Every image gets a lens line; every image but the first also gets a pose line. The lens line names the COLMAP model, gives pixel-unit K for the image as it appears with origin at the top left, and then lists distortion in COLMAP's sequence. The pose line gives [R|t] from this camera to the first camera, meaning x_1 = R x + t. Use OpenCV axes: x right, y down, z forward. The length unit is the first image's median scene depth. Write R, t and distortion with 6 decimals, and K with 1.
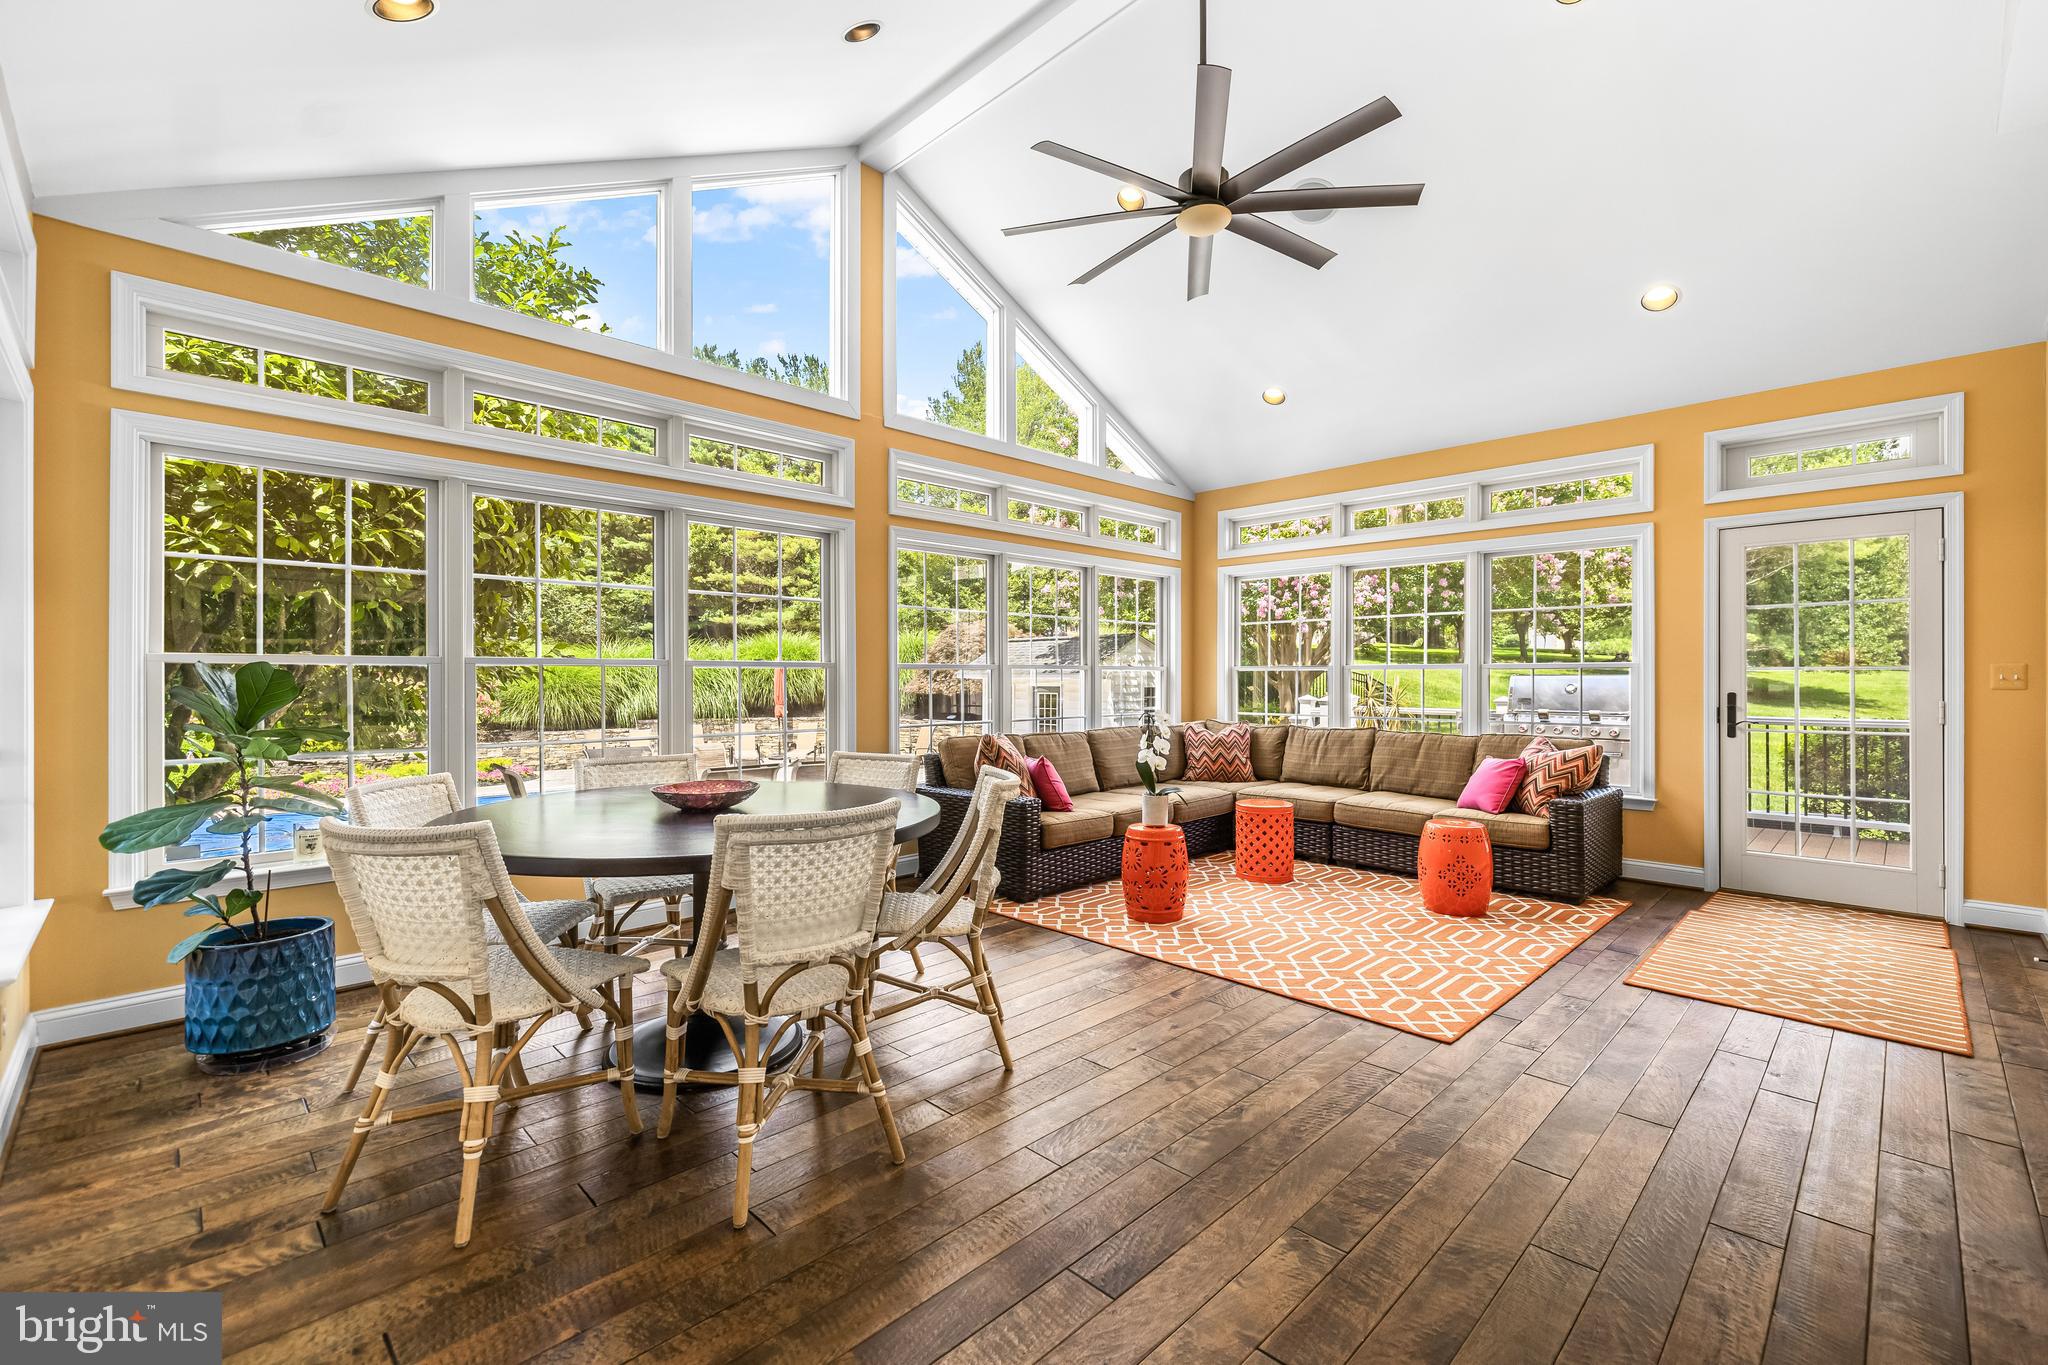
lens RADIAL K [[862.0, 0, 1013.6], [0, 862.0, 679.0], [0, 0, 1]] dist [0.001461, 0.000885]
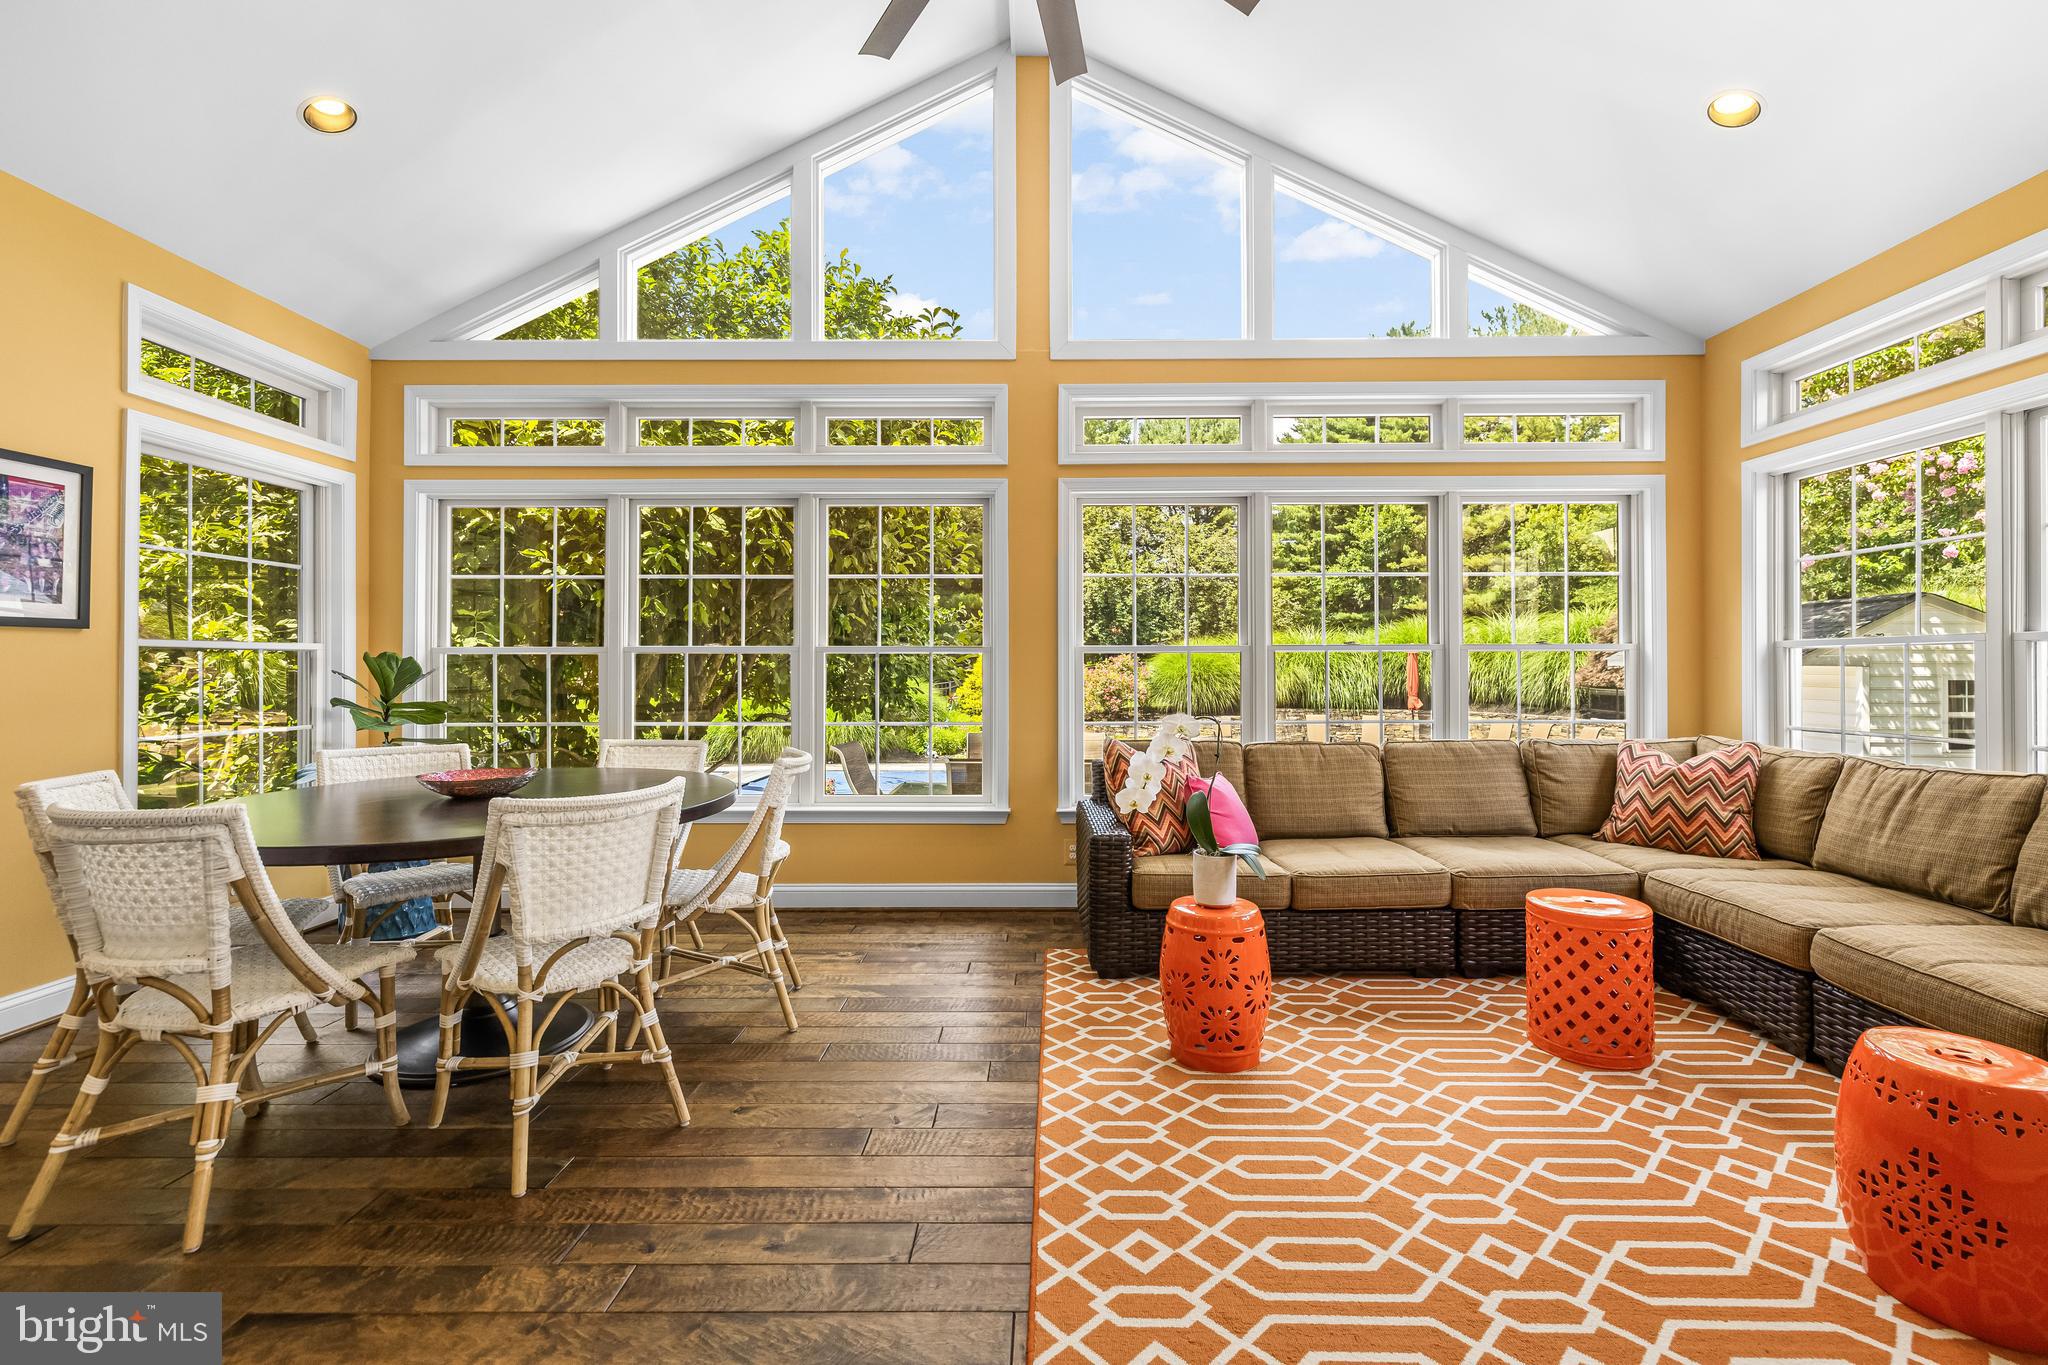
lens RADIAL K [[862.0, 0, 1041.7], [0, 862.0, 664.7], [0, 0, 1]] dist [0.001461, 0.000885]
pose [[0.714727, -0.004030, -0.699392, 0.372483], [0.001081, 0.999989, -0.004658, 0.003045], [0.699403, 0.002573, 0.714723, 0.355795]]
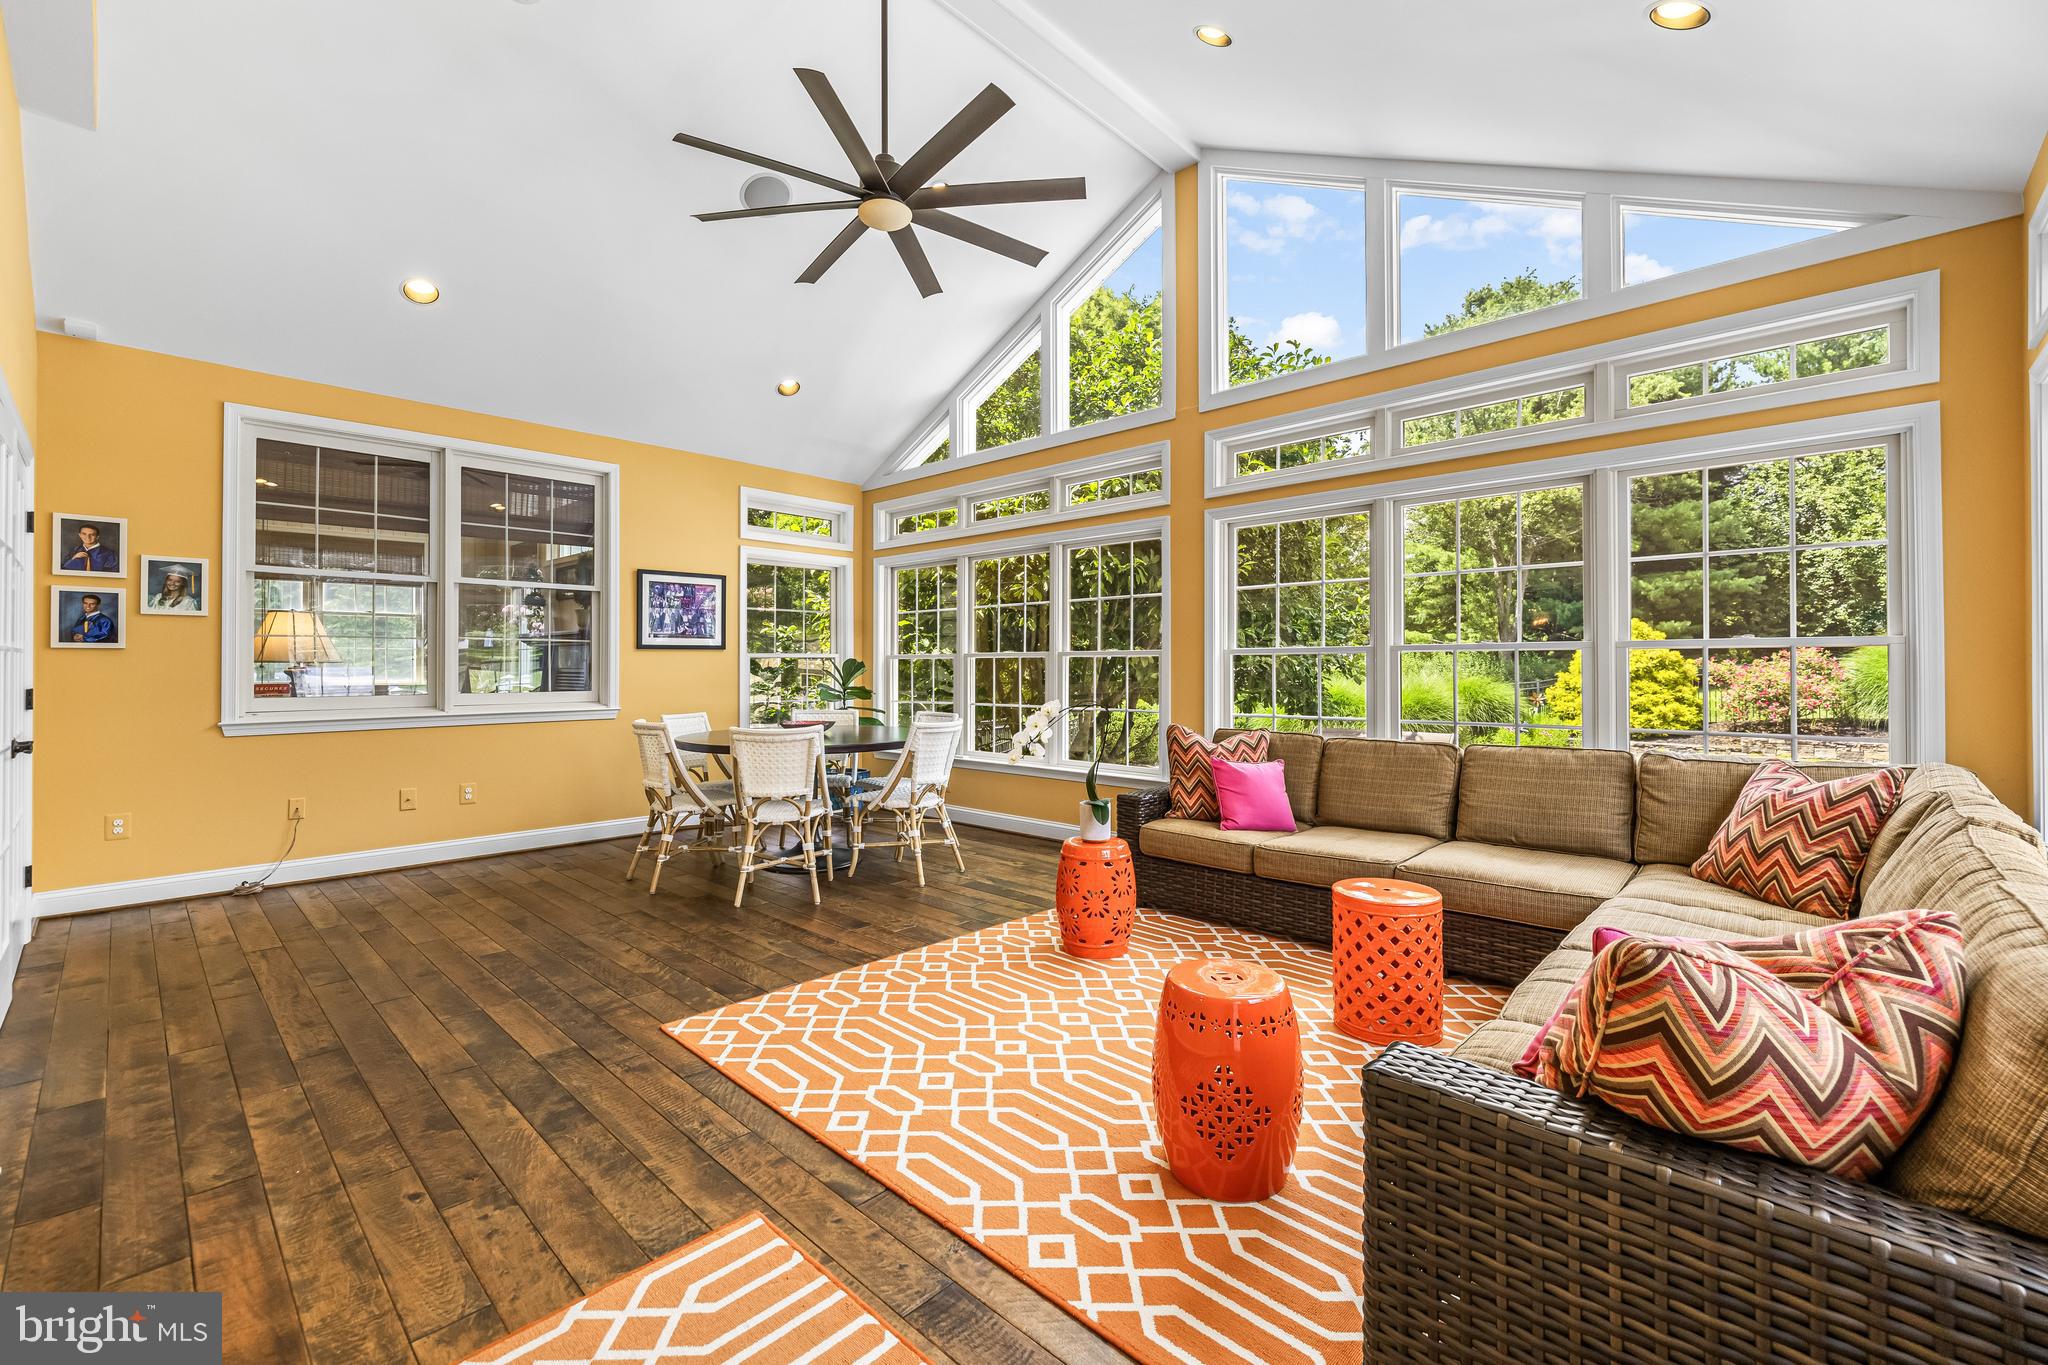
lens RADIAL K [[862.0, 0, 1040.6], [0, 862.0, 665.7], [0, 0, 1]] dist [0.001461, 0.000885]
pose [[0.048364, -0.001046, -0.998829, 0.737333], [0.000649, 0.999999, -0.001016, 0.001137], [0.998830, -0.000599, 0.048364, 0.671932]]
